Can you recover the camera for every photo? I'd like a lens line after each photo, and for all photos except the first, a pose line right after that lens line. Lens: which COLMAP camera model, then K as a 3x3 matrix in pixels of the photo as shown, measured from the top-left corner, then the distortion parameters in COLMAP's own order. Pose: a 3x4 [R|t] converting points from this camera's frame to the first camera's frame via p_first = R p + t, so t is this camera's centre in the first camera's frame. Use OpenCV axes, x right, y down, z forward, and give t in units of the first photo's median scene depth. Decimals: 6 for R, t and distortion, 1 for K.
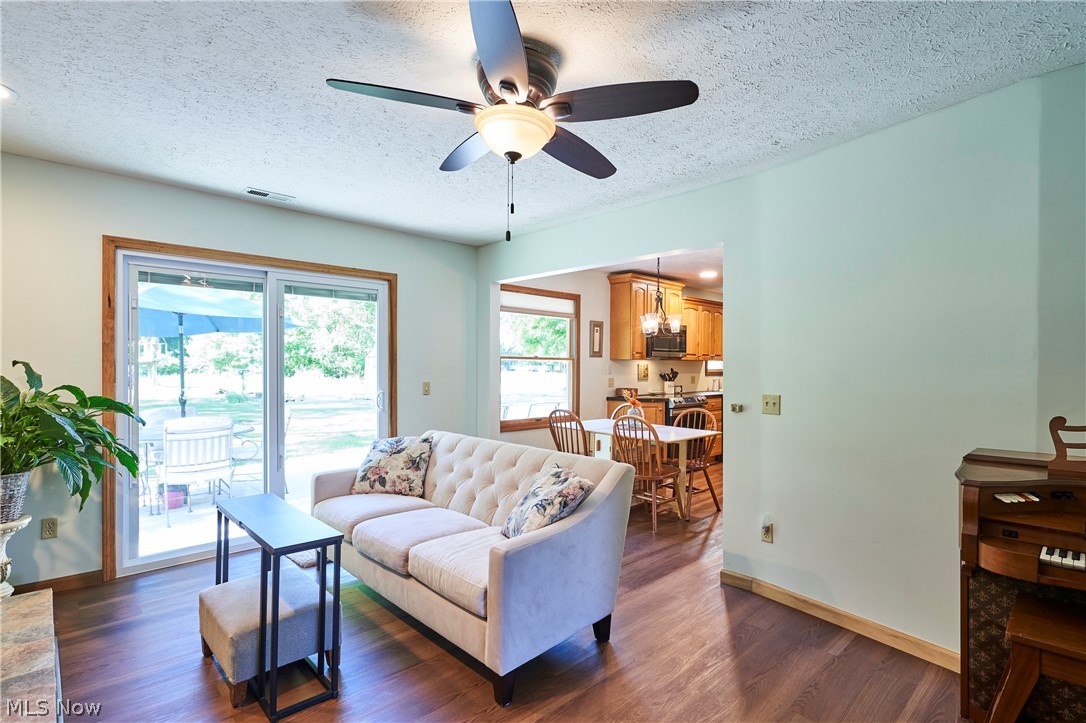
lens RADIAL K [[532.4, 0, 538.8], [0, 532.4, 364.2], [0, 0, 1]] dist [-0.002723, 0.000586]
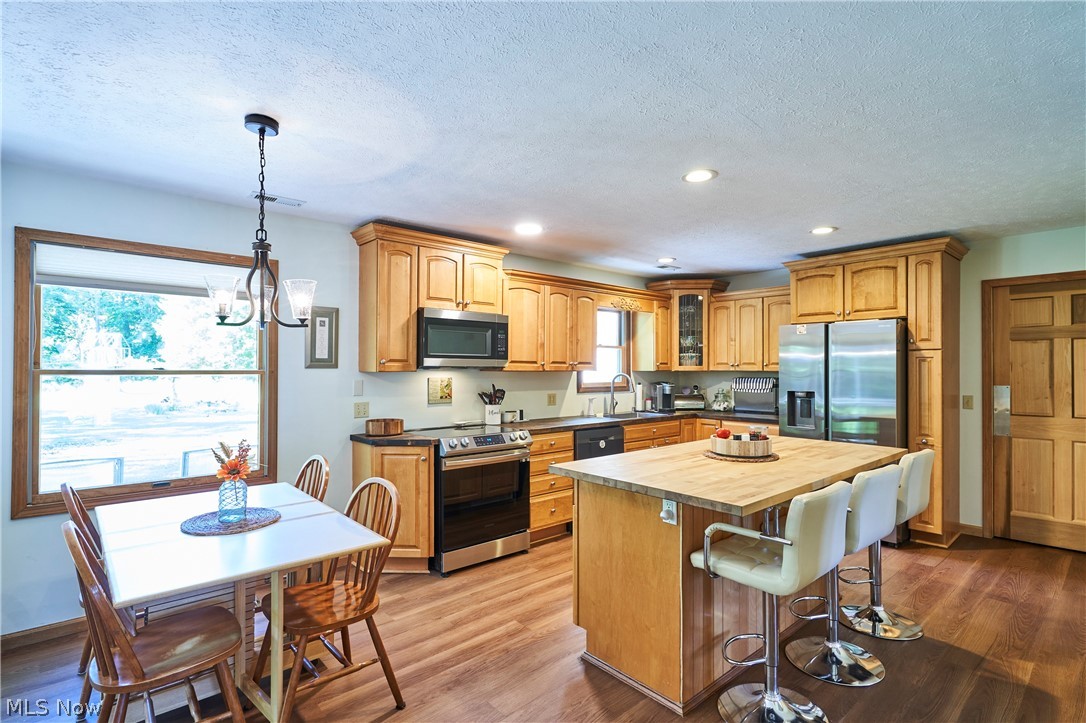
lens RADIAL K [[532.4, 0, 546.0], [0, 532.4, 363.4], [0, 0, 1]] dist [-0.002723, 0.000586]
pose [[0.999612, 0.000118, -0.027864, 0.337355], [-0.000270, 0.999985, -0.005457, -0.013675], [0.027863, 0.005463, 0.999597, 0.381151]]
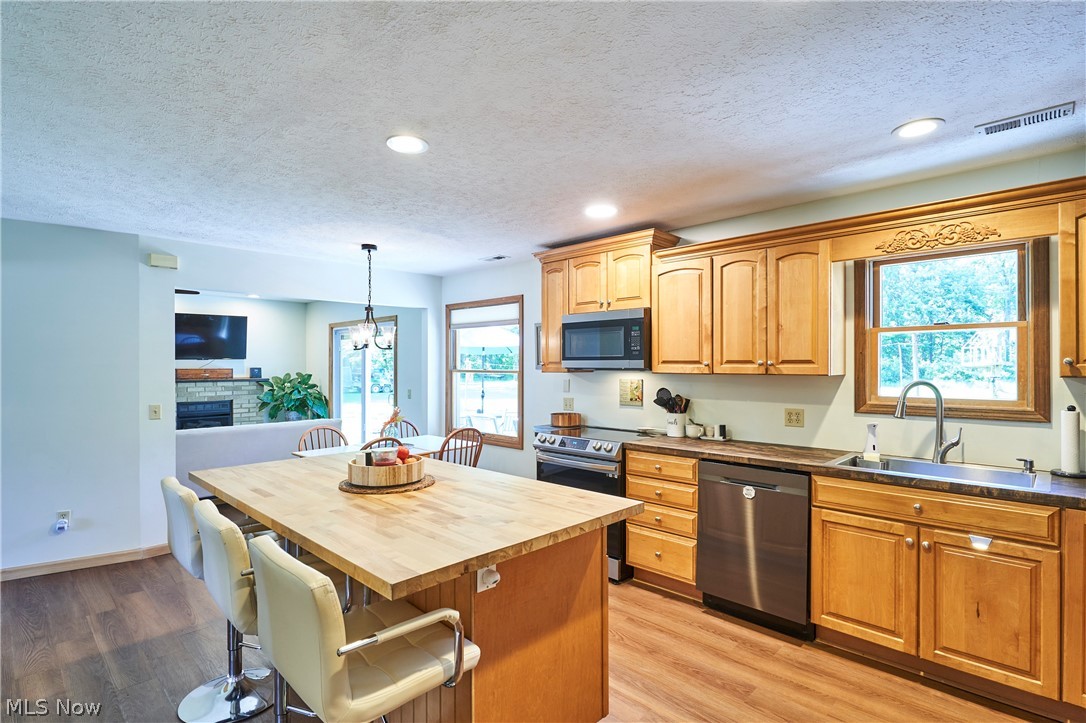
lens RADIAL K [[532.4, 0, 542.0], [0, 532.4, 365.2], [0, 0, 1]] dist [-0.002723, 0.000586]
pose [[0.044188, -0.002340, -0.999020, 0.797984], [0.005871, 0.999981, -0.002082, -0.015722], [0.999006, -0.005774, 0.044201, 0.870862]]
